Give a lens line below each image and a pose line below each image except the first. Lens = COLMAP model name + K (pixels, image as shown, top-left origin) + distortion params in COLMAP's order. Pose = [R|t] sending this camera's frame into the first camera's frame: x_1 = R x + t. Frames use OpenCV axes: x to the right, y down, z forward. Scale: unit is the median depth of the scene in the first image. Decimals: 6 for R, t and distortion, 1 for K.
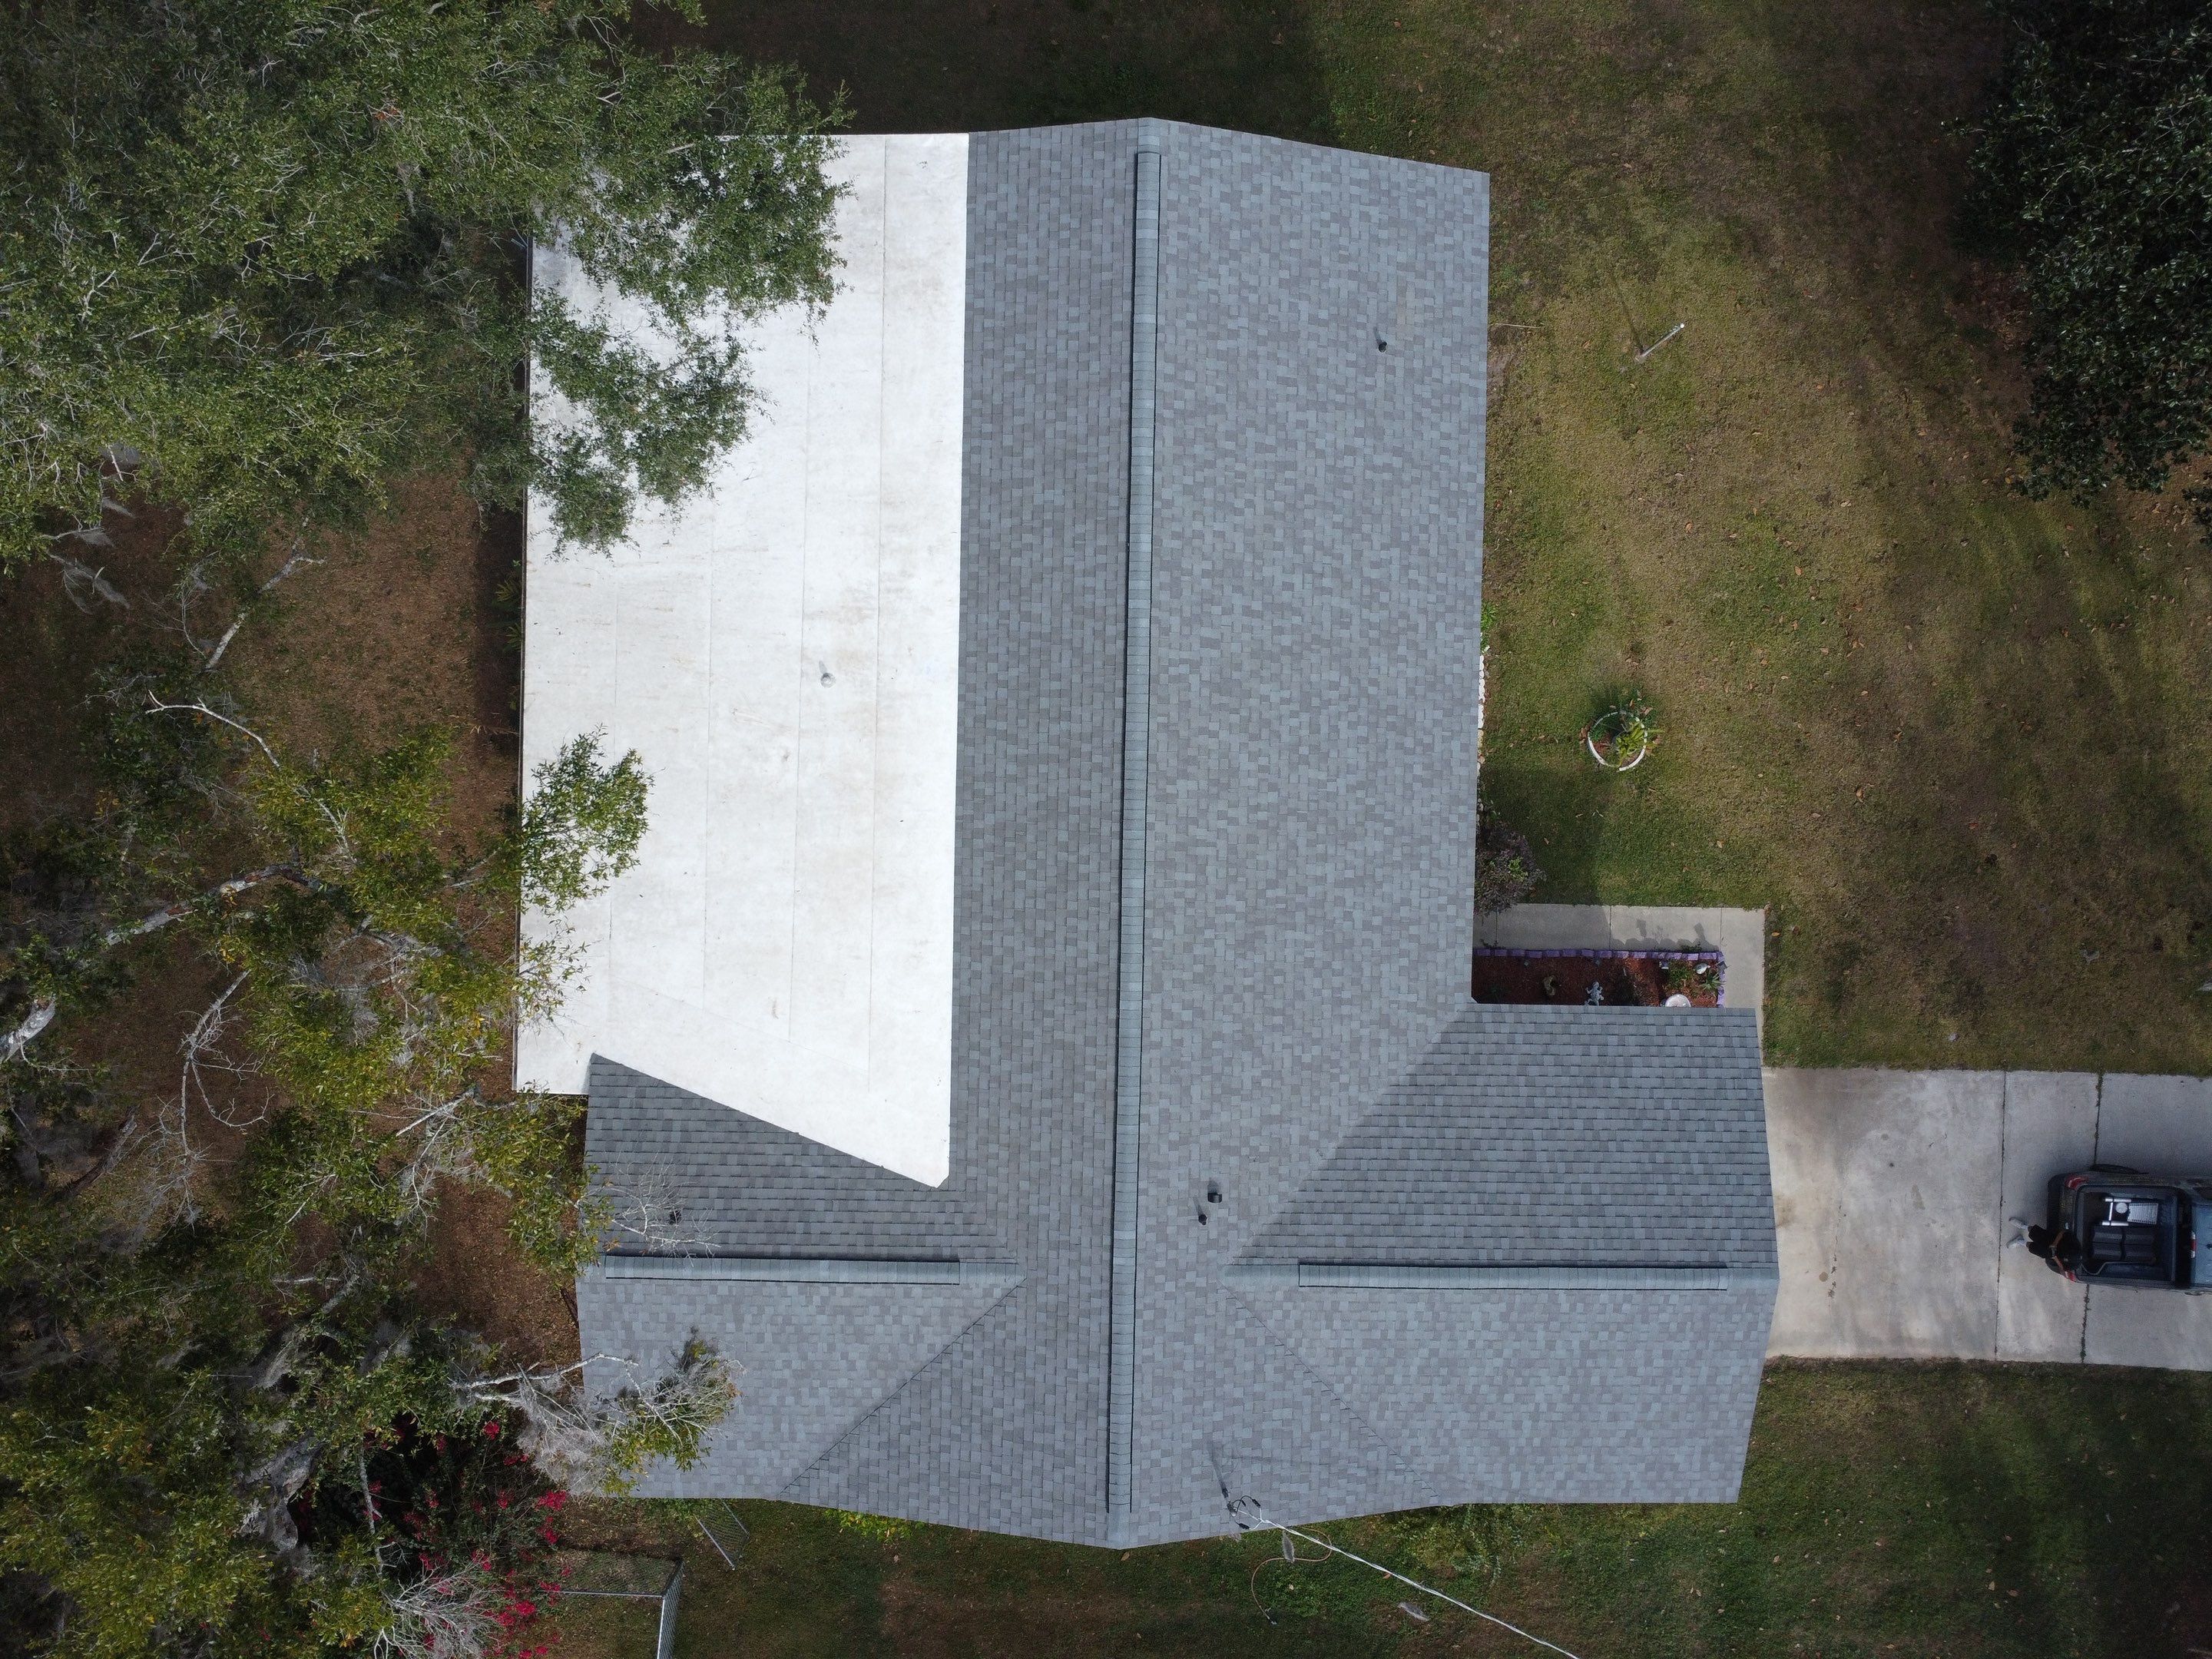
lens RADIAL K [[1602.3, 0, 1096.6], [0, 1602.3, 817.0], [0, 0, 1]] dist [-0.025245, -0.011766]
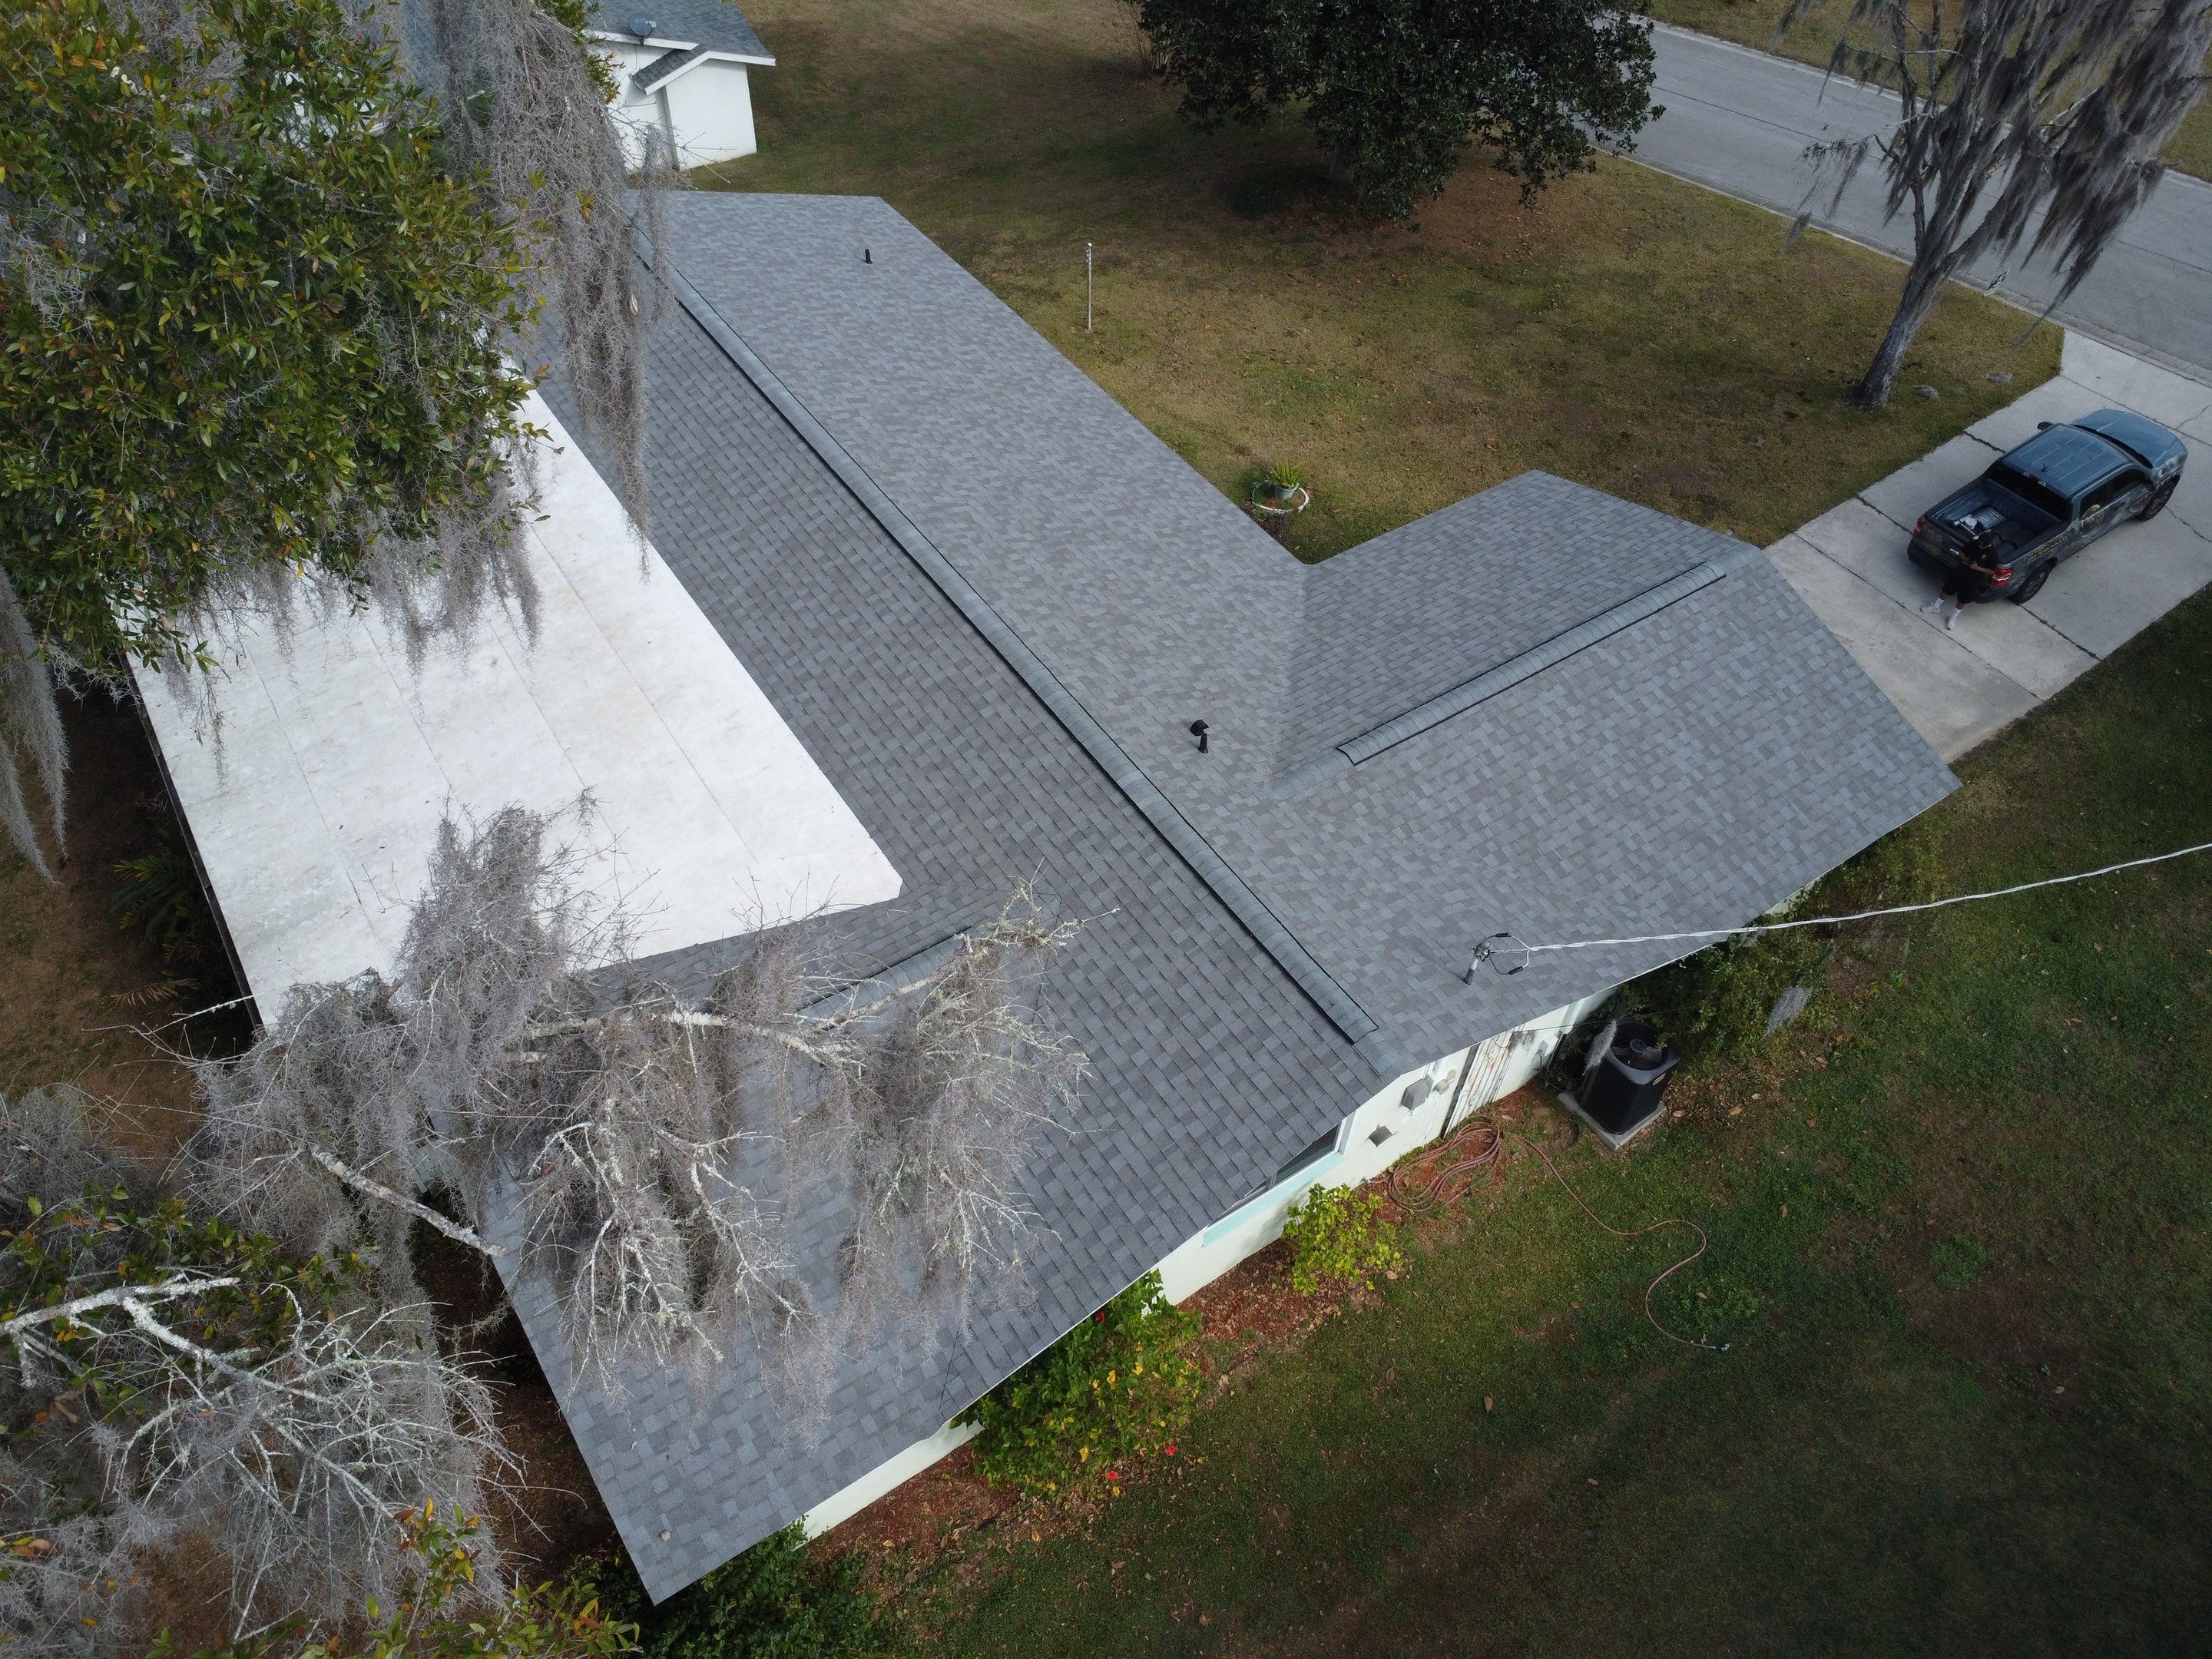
lens RADIAL K [[1602.3, 0, 1099.4], [0, 1602.3, 821.9], [0, 0, 1]] dist [-0.025245, -0.011766]
pose [[0.820257, -0.435161, 0.371231, -0.283451], [0.571878, 0.610791, -0.547623, 0.670286], [0.011559, 0.661490, 0.749865, 0.418208]]
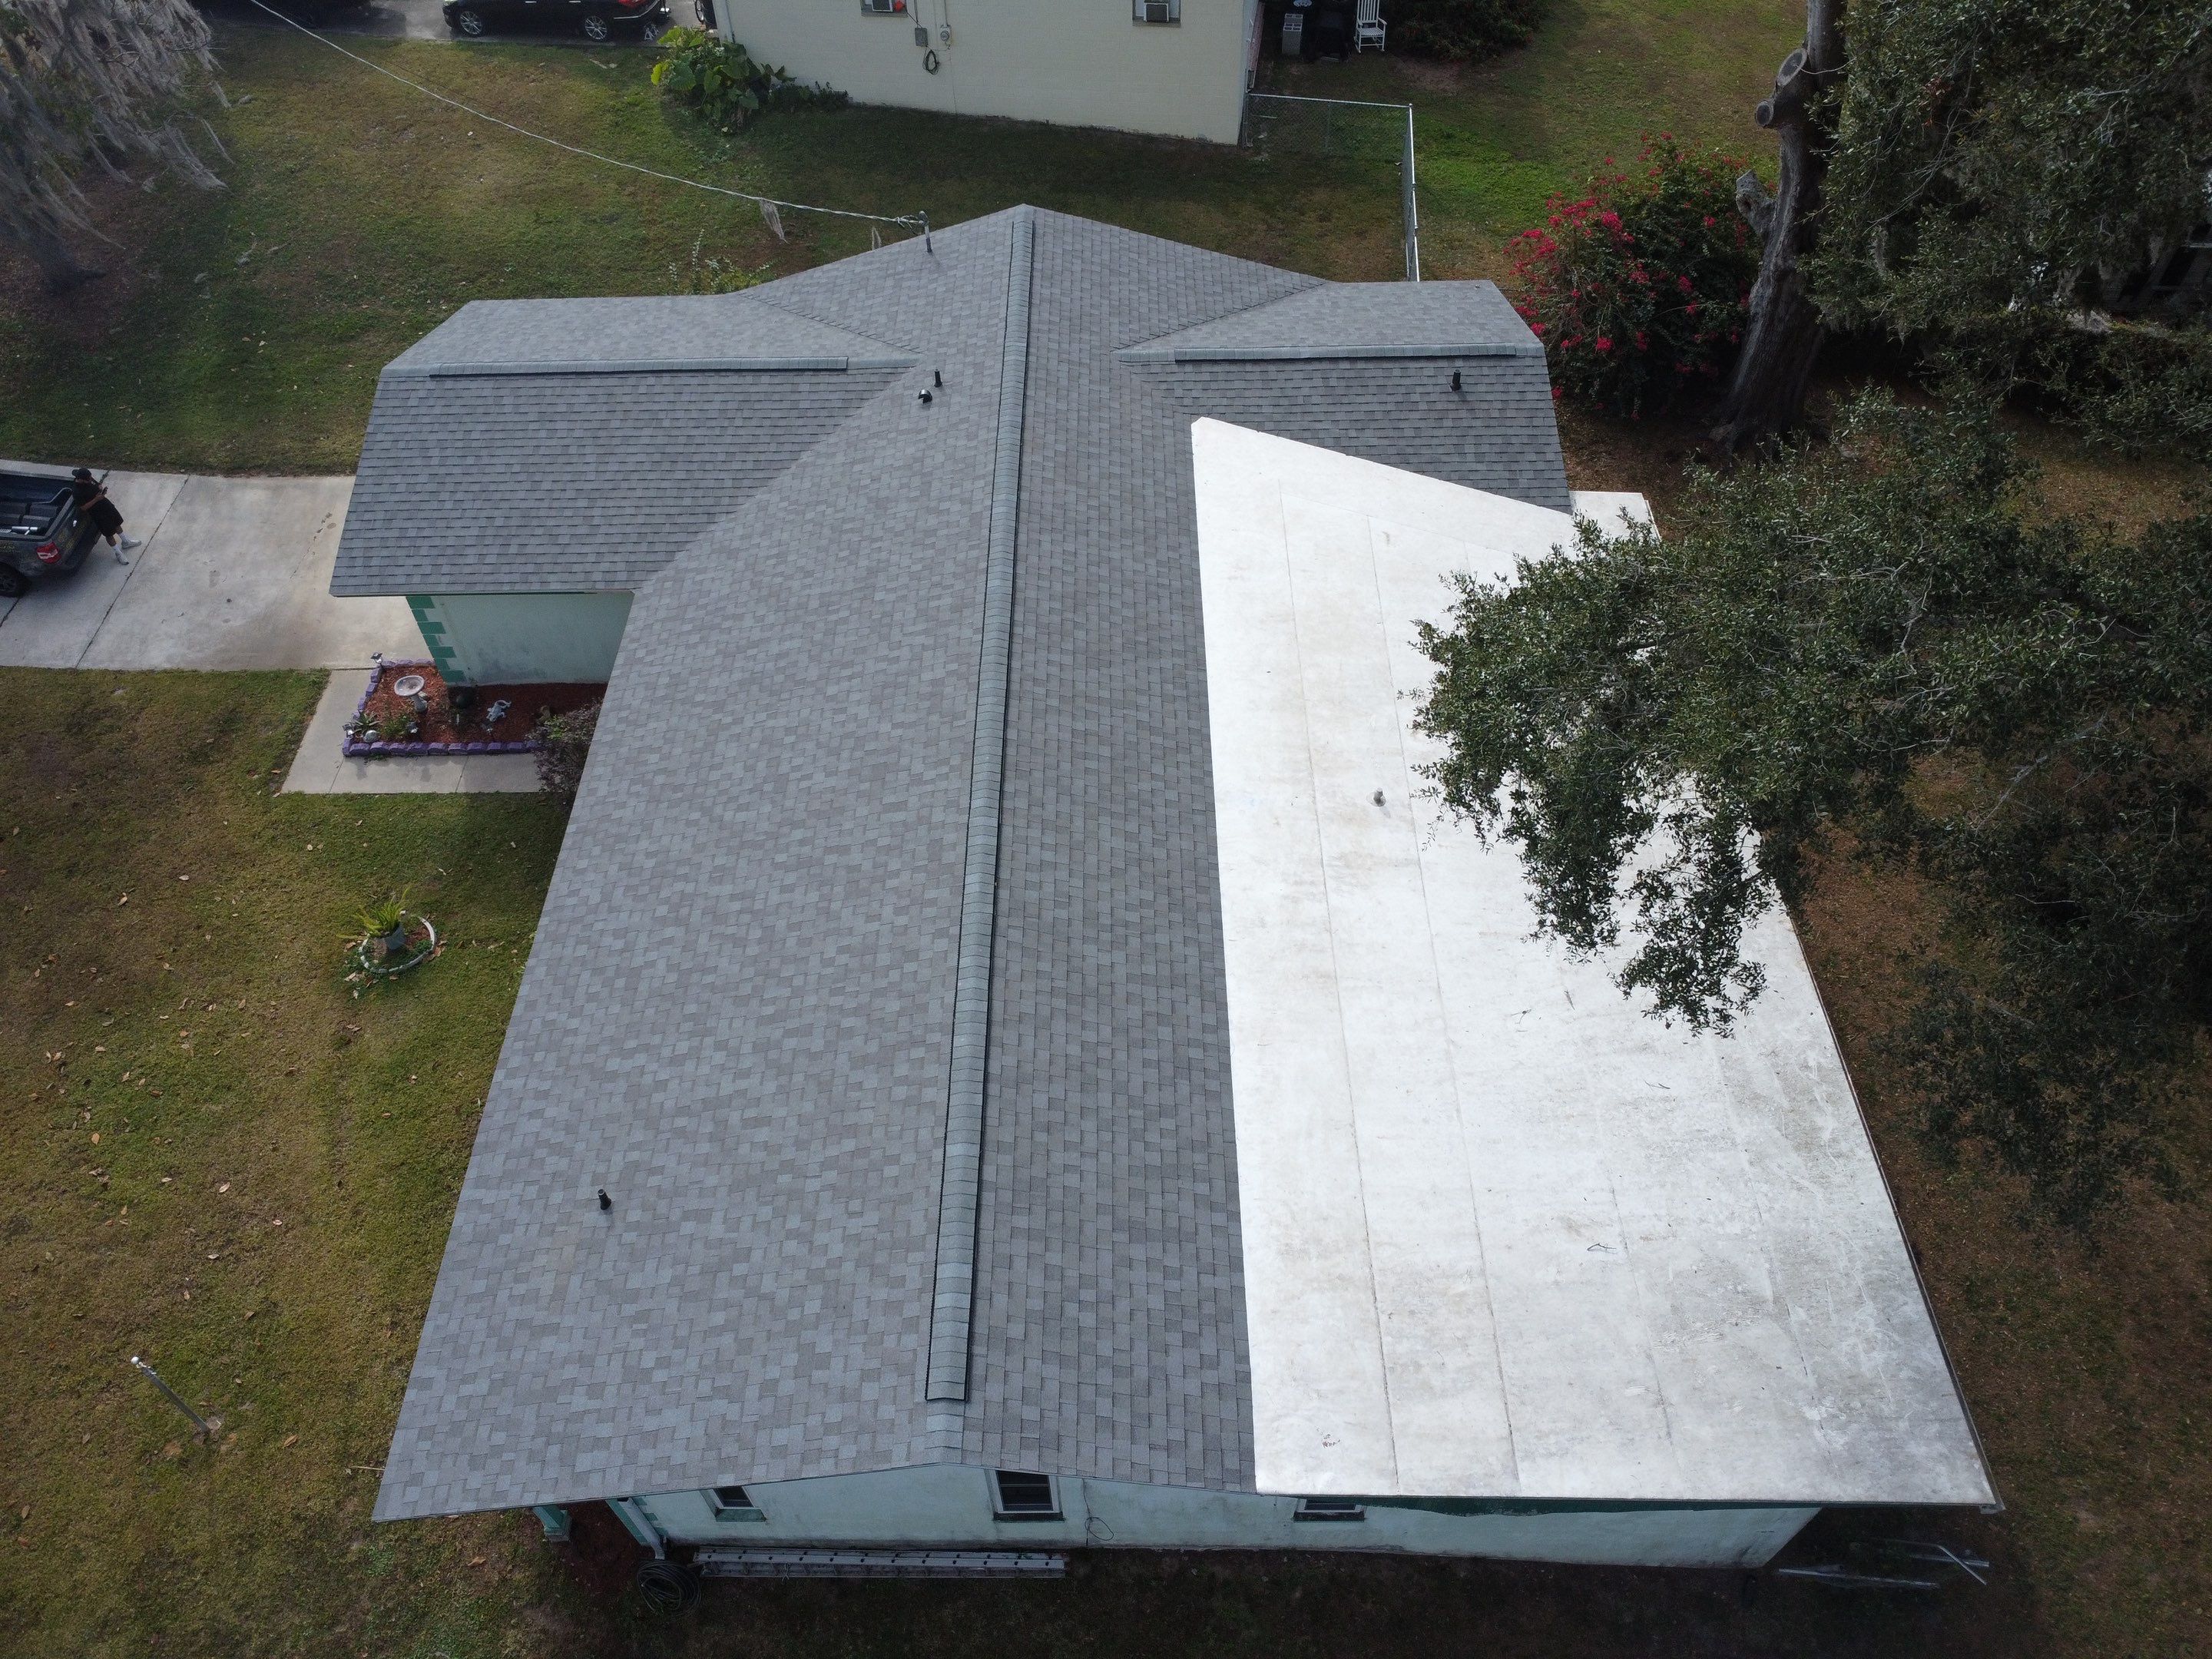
lens RADIAL K [[1602.3, 0, 1094.1], [0, 1602.3, 822.8], [0, 0, 1]] dist [-0.025245, -0.011766]
pose [[-0.999813, 0.006831, -0.018092, -0.012170], [-0.016876, -0.765011, 0.643795, -0.606942], [-0.009442, 0.643980, 0.764984, 0.395902]]
